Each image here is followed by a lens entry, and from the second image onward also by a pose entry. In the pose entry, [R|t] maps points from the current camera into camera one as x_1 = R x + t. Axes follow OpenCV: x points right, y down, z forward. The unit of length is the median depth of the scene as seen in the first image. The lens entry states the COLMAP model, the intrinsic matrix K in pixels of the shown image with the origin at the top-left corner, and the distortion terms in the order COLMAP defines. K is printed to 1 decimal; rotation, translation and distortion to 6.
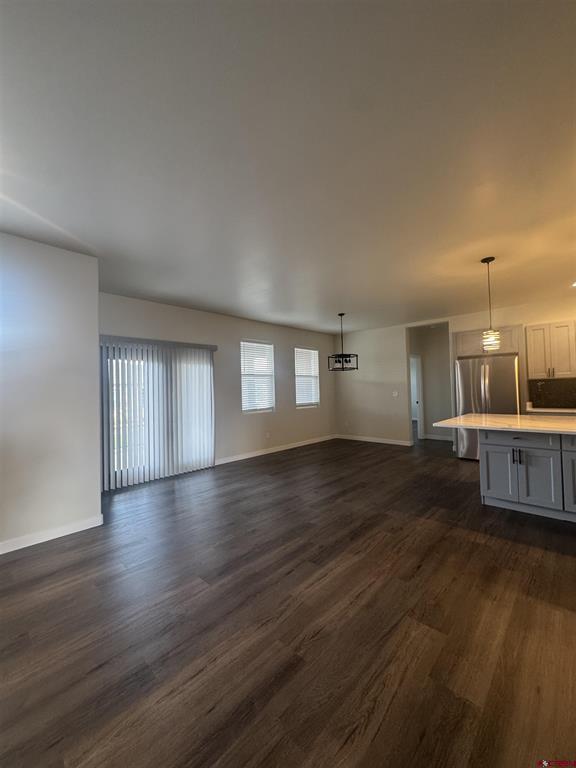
lens RADIAL K [[306.8, 0, 288.0], [0, 306.8, 384.0], [0, 0, 1]] dist [-0.000921, -0.000043]
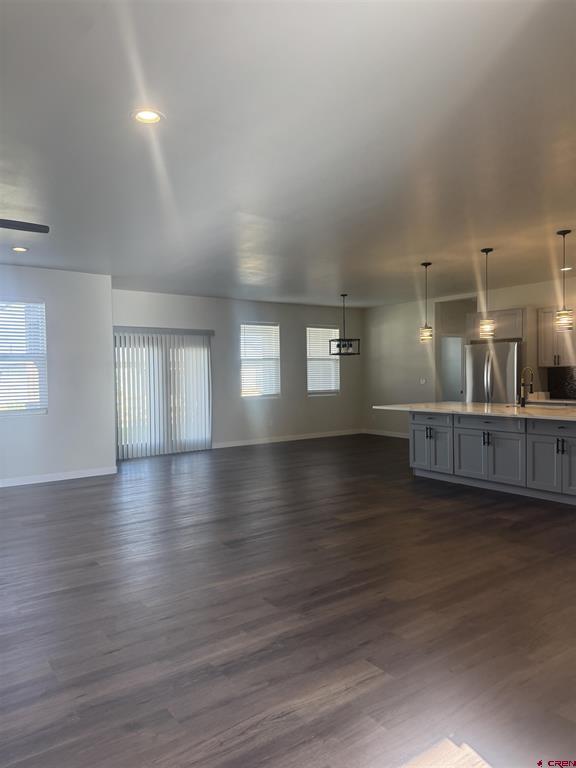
lens RADIAL K [[551.7, 0, 288.0], [0, 551.7, 384.0], [0, 0, 1]] dist [0.145399, 0.000085]
pose [[0.981533, 0.014827, -0.190719, 0.363626], [-0.006760, 0.999057, 0.042879, -0.030146], [0.191175, -0.040798, 0.980708, -0.762485]]
